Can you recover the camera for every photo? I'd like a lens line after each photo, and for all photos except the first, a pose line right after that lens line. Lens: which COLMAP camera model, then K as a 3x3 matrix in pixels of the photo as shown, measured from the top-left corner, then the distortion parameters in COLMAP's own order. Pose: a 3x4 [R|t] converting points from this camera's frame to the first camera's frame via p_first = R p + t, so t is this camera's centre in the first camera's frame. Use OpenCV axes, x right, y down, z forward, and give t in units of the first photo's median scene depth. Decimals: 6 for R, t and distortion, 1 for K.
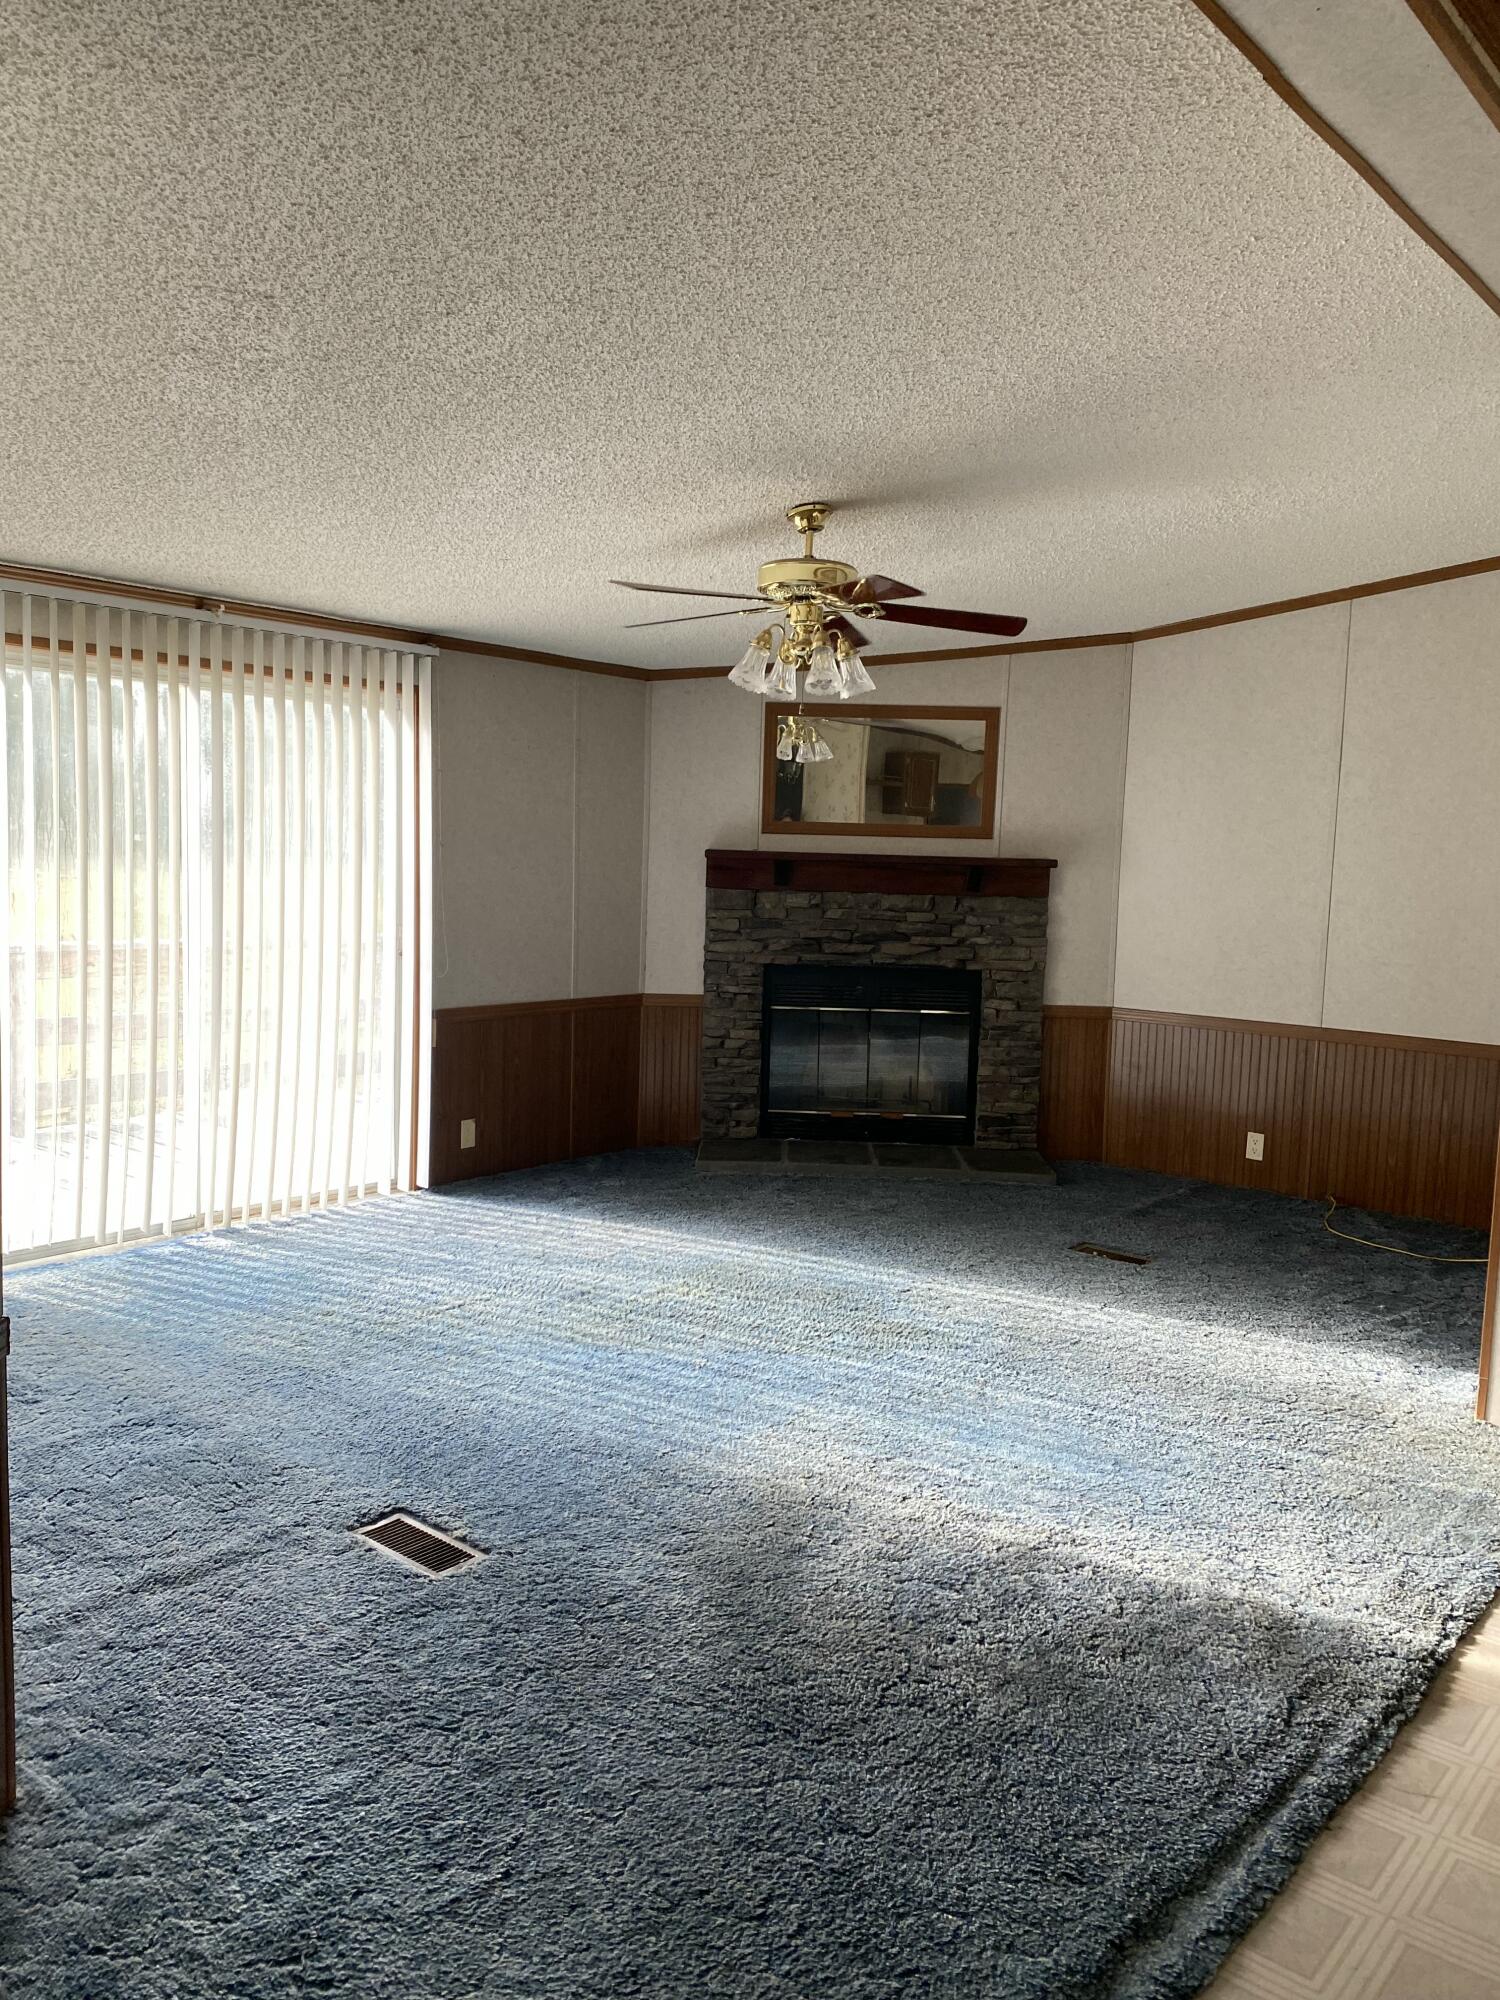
lens RADIAL K [[1533.3, 0, 750.0], [0, 1533.3, 1000.0], [0, 0, 1]] dist [0.006459, -0.000752]
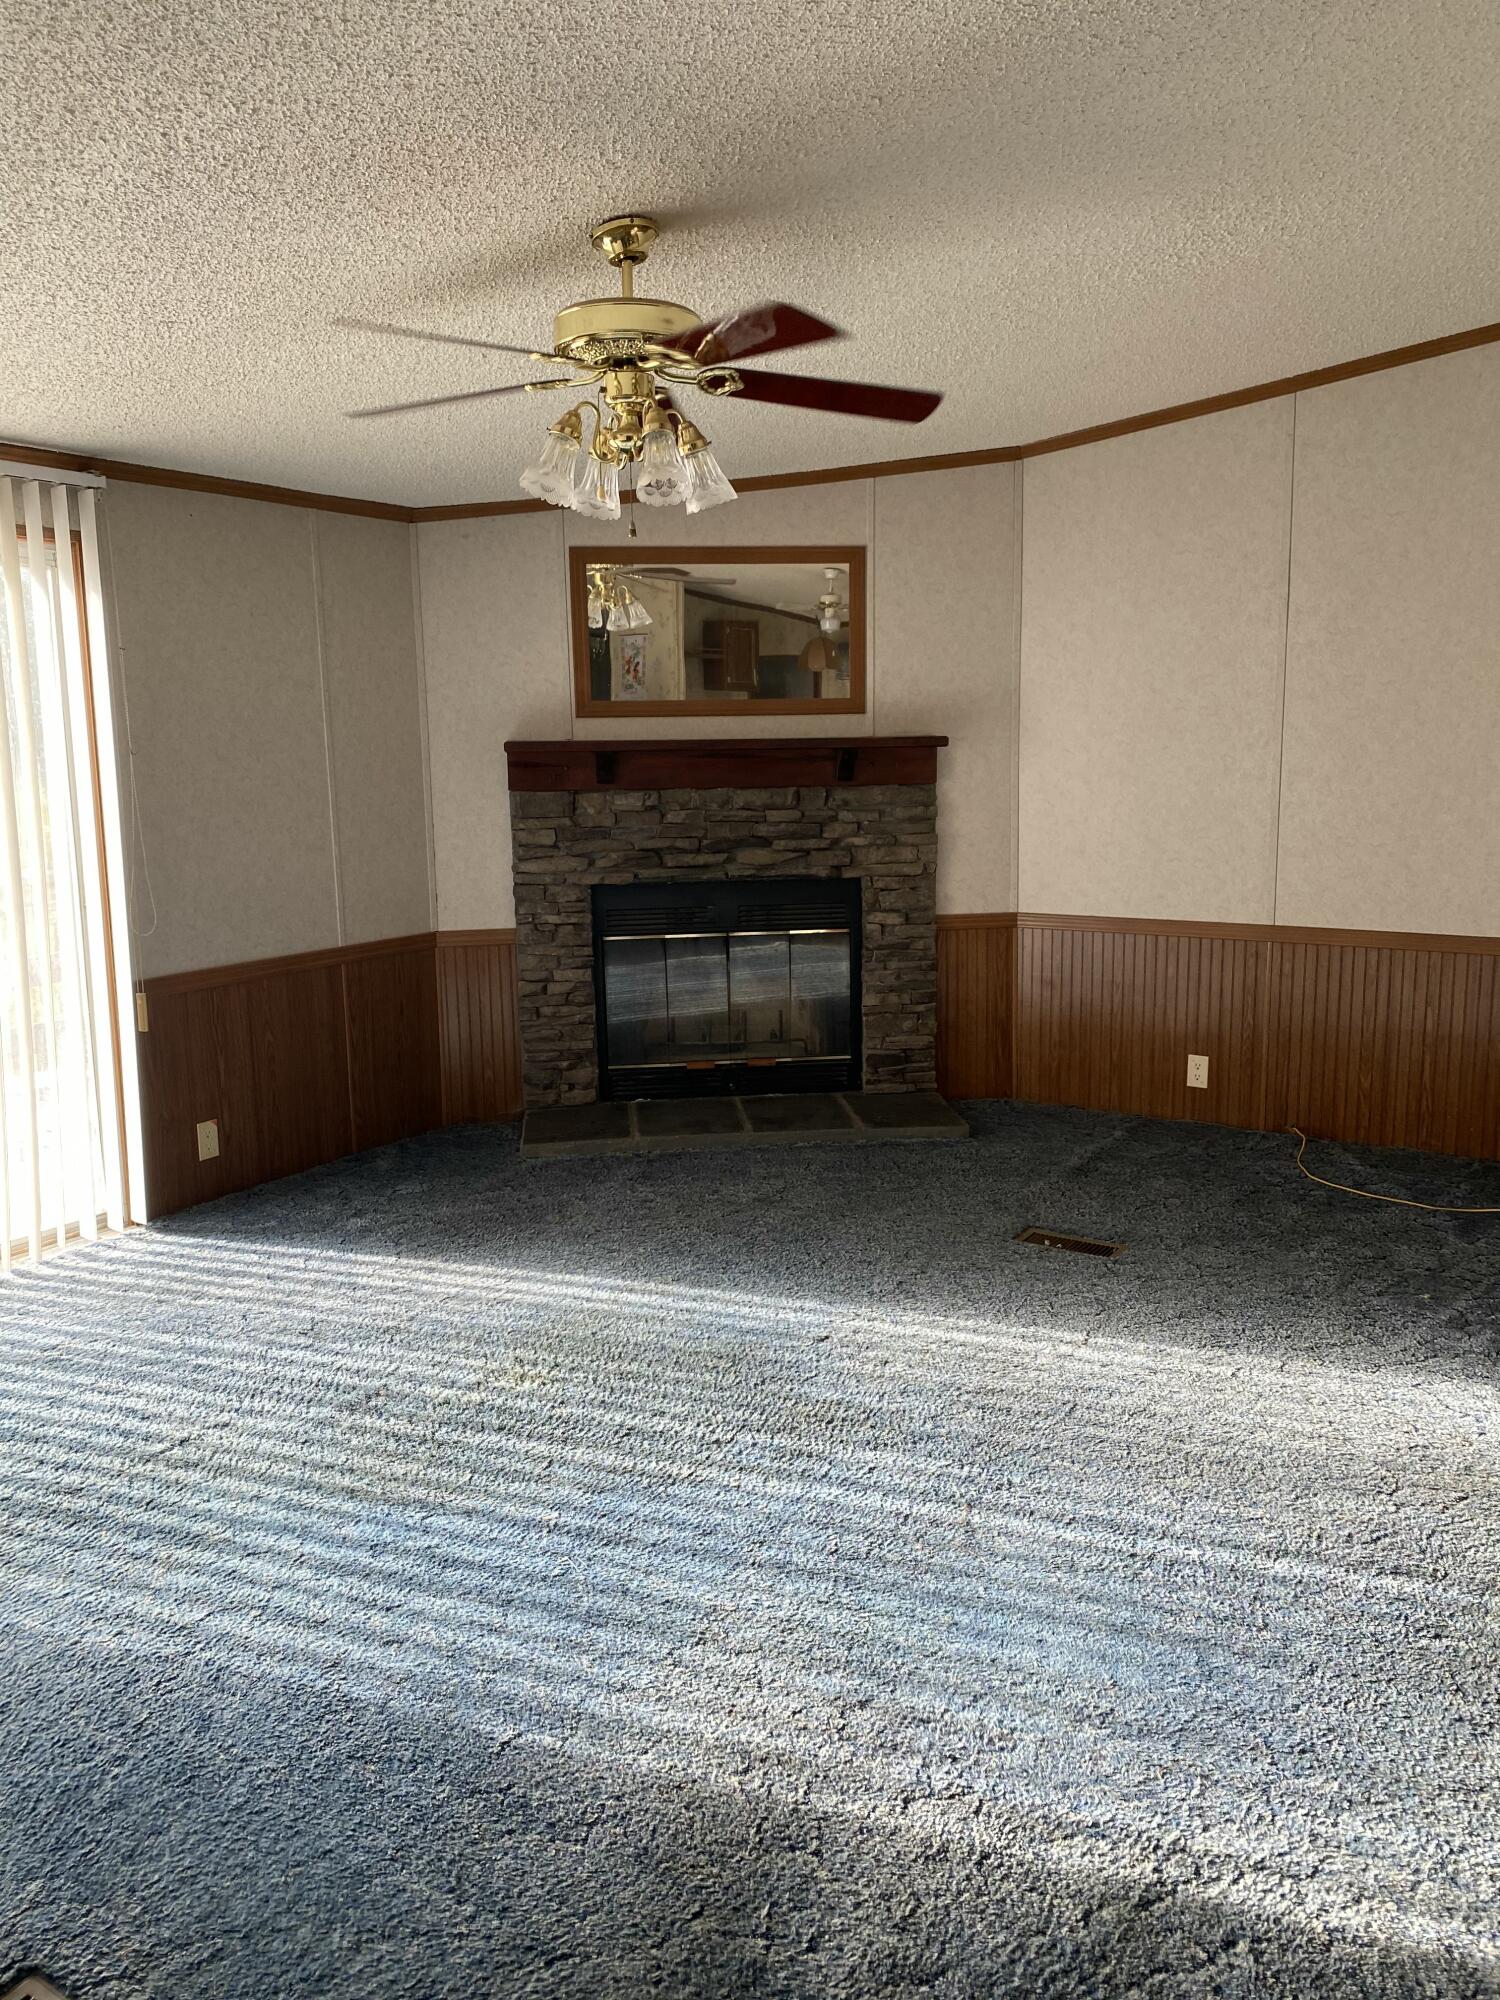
lens RADIAL K [[1692.7, 0, 816.7], [0, 1692.7, 1016.0], [0, 0, 1]] dist [0.107043, -0.281844]
pose [[0.987871, -0.066640, 0.140247, -0.003053], [0.056969, 0.995785, 0.071879, -0.012588], [-0.144446, -0.063017, 0.987504, 0.115516]]
